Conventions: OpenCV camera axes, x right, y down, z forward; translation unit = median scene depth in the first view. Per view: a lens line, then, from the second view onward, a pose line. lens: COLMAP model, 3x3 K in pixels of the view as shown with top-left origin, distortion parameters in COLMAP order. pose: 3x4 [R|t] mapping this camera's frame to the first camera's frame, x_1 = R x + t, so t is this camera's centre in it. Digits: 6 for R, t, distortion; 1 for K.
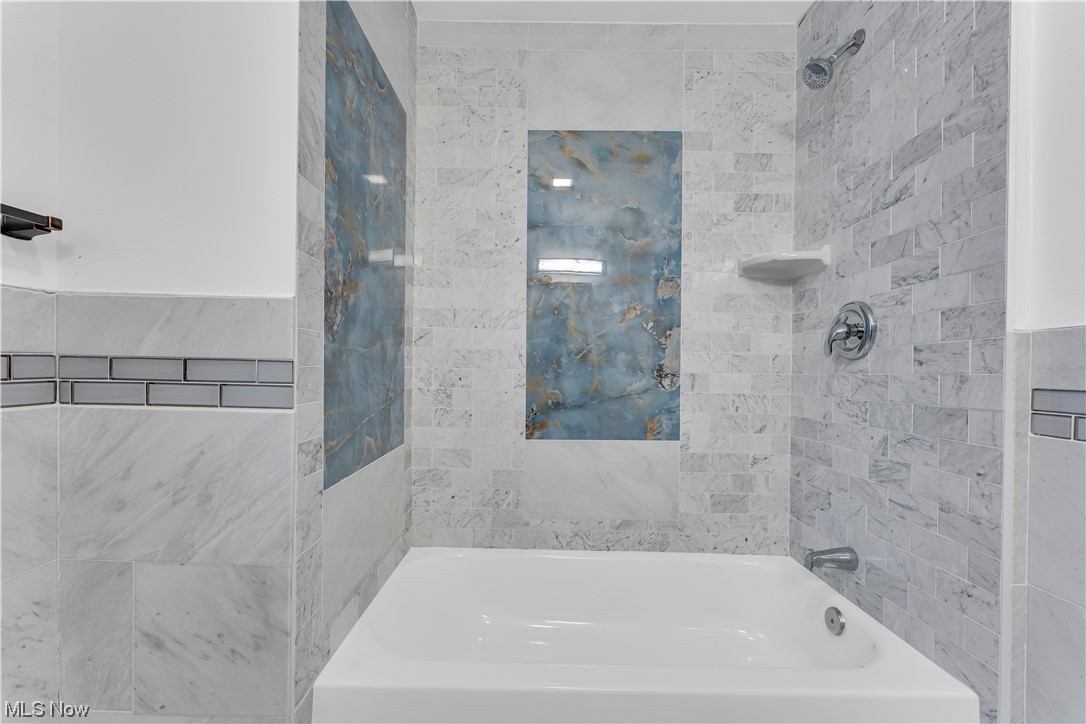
lens RADIAL K [[436.8, 0, 536.8], [0, 436.8, 370.3], [0, 0, 1]] dist [0.000110, -0.000074]
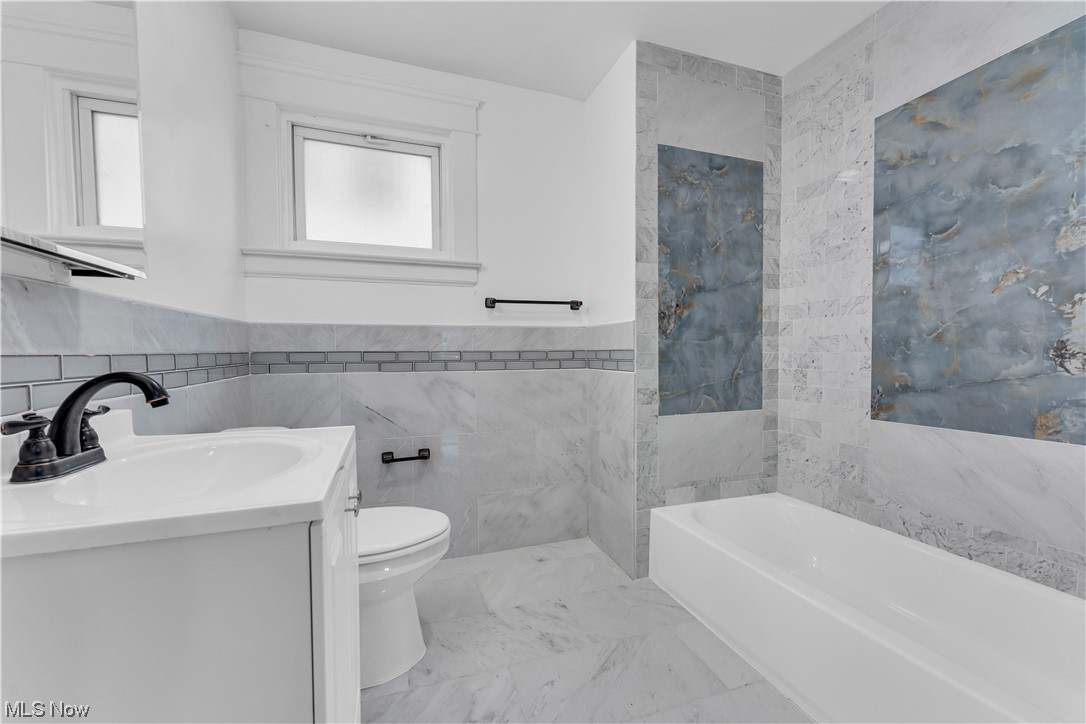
lens RADIAL K [[436.8, 0, 536.8], [0, 436.8, 370.3], [0, 0, 1]] dist [0.000110, -0.000074]
pose [[0.330828, 0.014180, -0.943585, 0.691454], [0.002834, 0.999868, 0.016019, 0.022707], [0.943687, -0.007973, 0.330744, -0.092927]]
